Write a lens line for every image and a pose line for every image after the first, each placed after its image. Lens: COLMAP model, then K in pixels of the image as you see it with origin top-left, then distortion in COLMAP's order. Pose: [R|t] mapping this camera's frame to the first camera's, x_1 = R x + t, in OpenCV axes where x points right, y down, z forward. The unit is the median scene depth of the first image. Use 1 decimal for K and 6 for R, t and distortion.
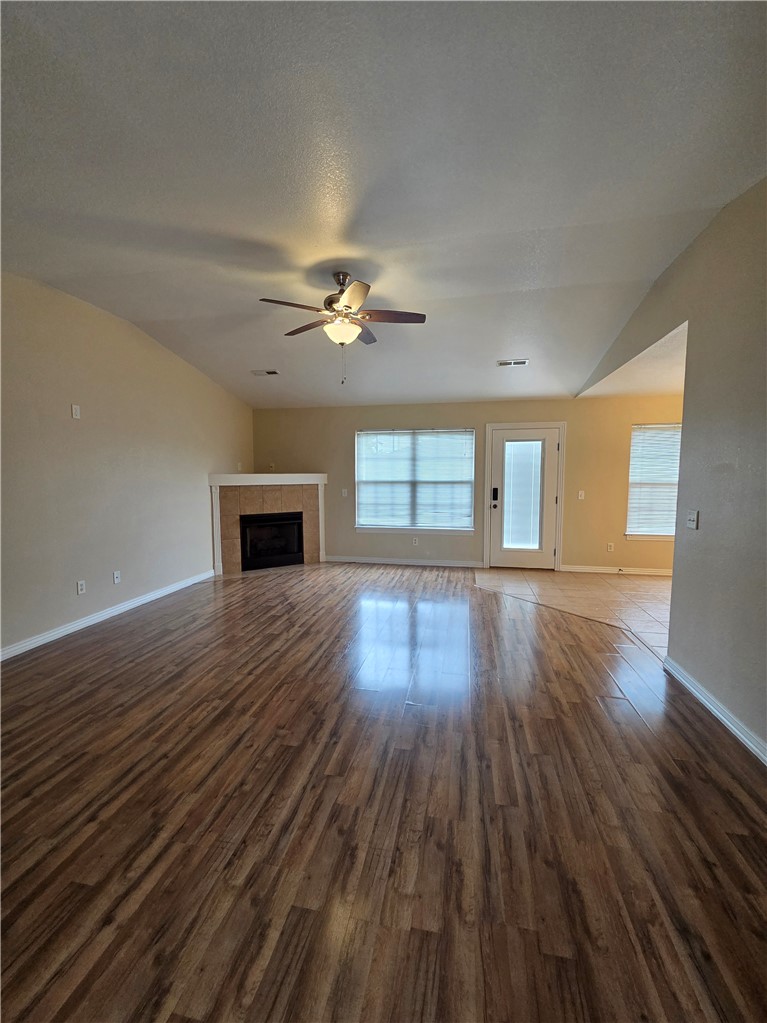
lens RADIAL K [[414.6, 0, 378.0], [0, 414.6, 514.5], [0, 0, 1]] dist [0.000643, 0.000019]
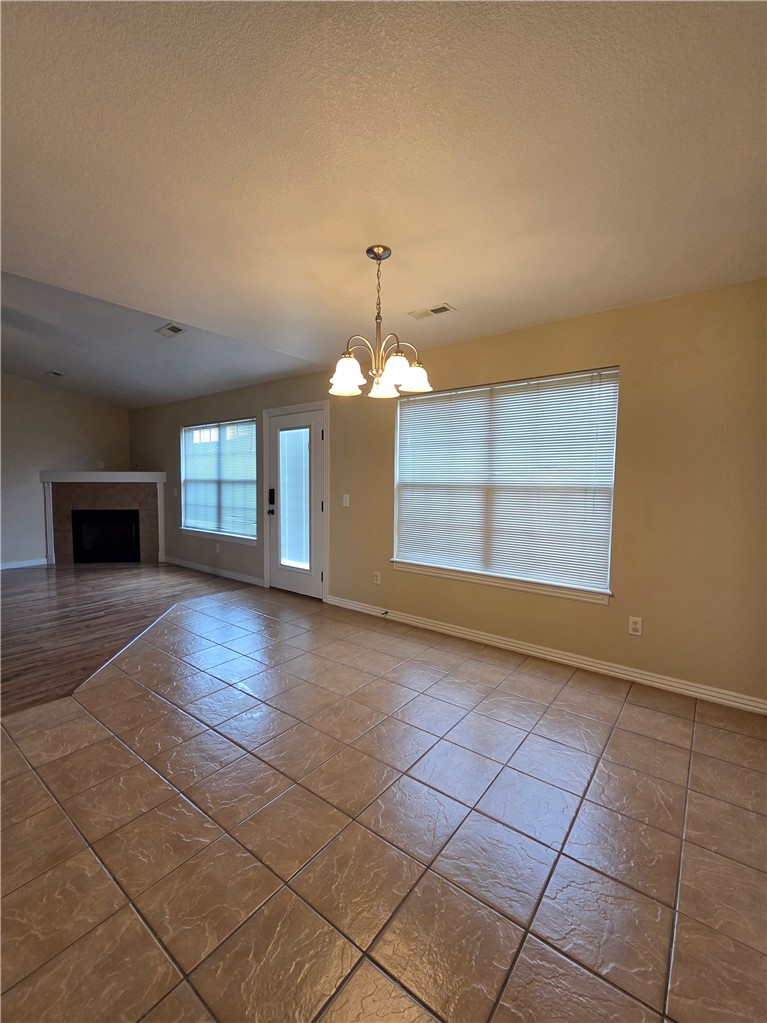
lens RADIAL K [[421.2, 0, 379.5], [0, 421.2, 508.2], [0, 0, 1]] dist [-0.000113, 0.000009]
pose [[0.902220, 0.036980, -0.429689, 0.805736], [-0.048750, 0.998676, -0.016411, -0.023084], [0.428513, 0.035754, 0.902828, 0.345541]]
